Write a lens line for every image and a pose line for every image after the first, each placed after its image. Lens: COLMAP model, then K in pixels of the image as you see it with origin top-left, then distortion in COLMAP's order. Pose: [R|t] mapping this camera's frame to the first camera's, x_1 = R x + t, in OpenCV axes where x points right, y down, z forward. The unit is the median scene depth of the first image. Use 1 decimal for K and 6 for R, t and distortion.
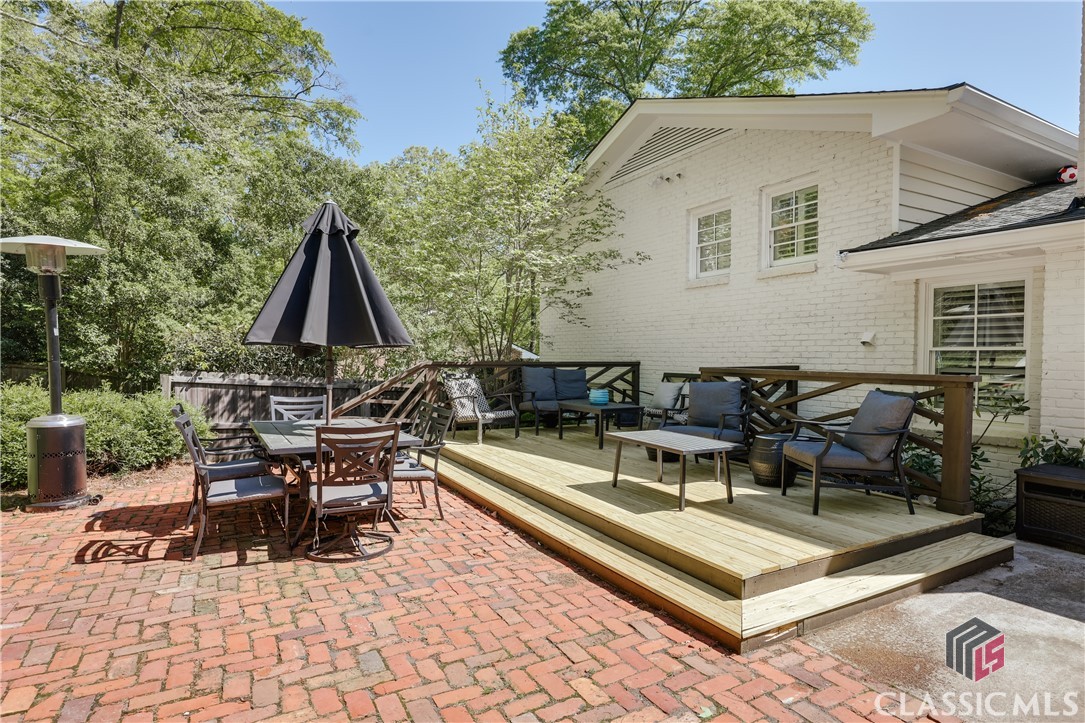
lens RADIAL K [[601.4, 0, 594.3], [0, 601.4, 376.0], [0, 0, 1]] dist [-0.000929, 0.002480]
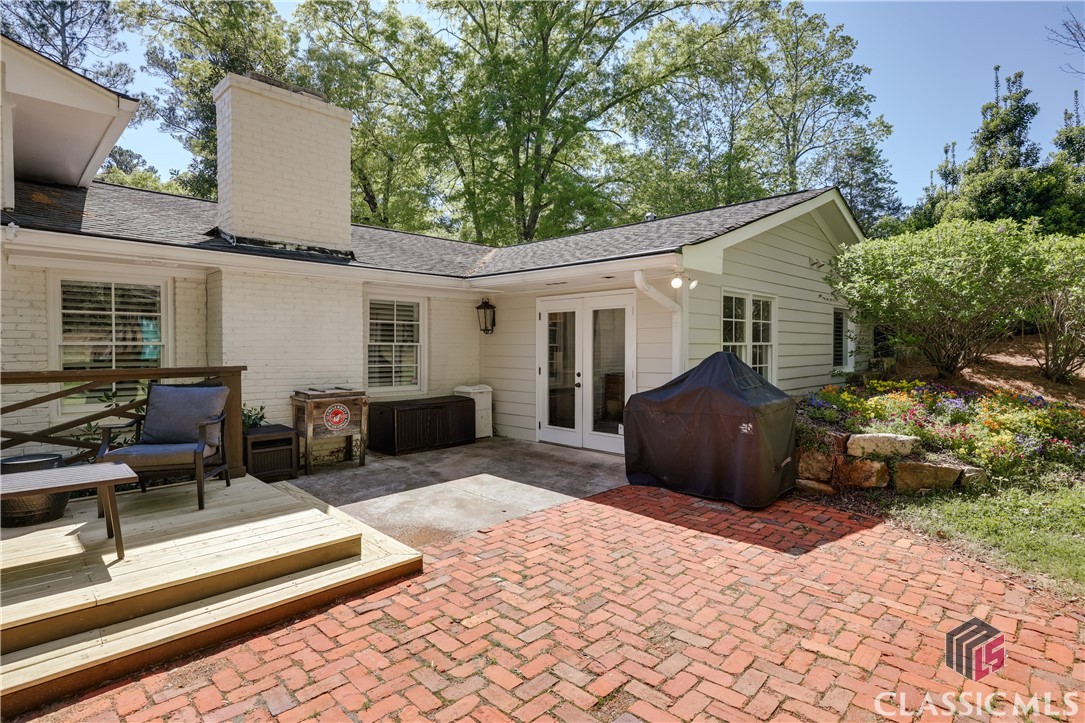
lens RADIAL K [[555.7, 0, 548.6], [0, 555.7, 353.5], [0, 0, 1]] dist [-0.001656, 0.000149]
pose [[-0.234047, -0.020084, 0.972018, -0.694436], [0.033282, 0.999035, 0.028656, -0.040280], [-0.971655, 0.039057, -0.233153, 0.654532]]
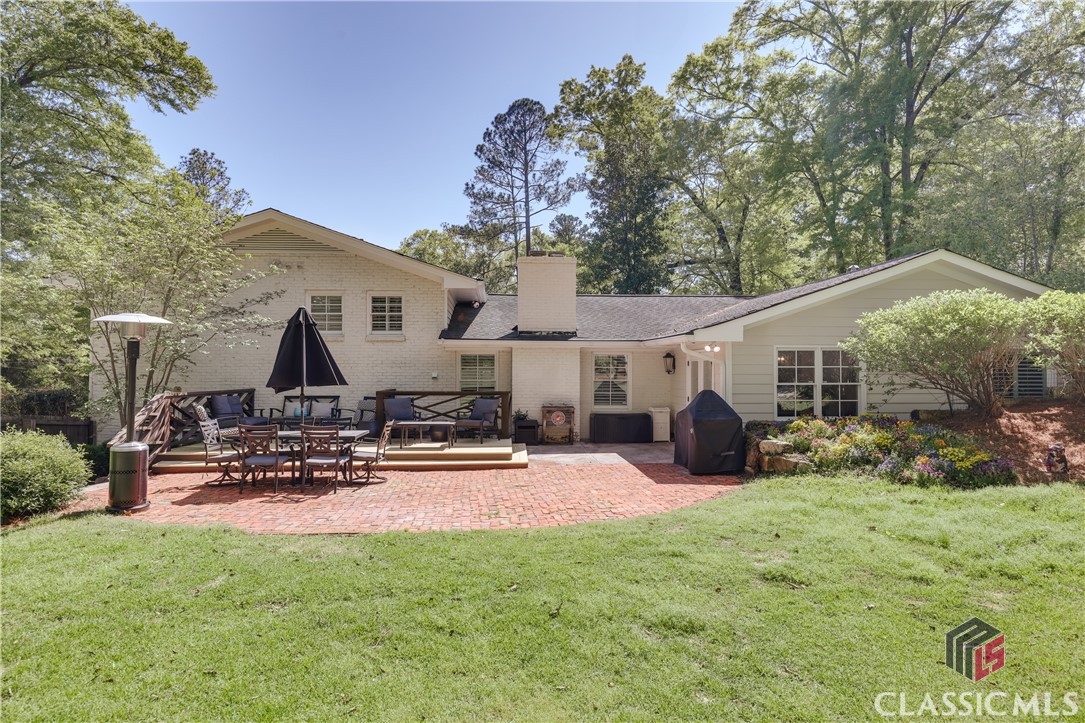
lens RADIAL K [[601.4, 0, 559.7], [0, 601.4, 375.6], [0, 0, 1]] dist [-0.000929, 0.002480]
pose [[0.438668, -0.015004, 0.898524, -1.995356], [0.032746, 0.999463, 0.000703, -0.074196], [-0.898053, 0.029115, 0.438924, -0.545414]]
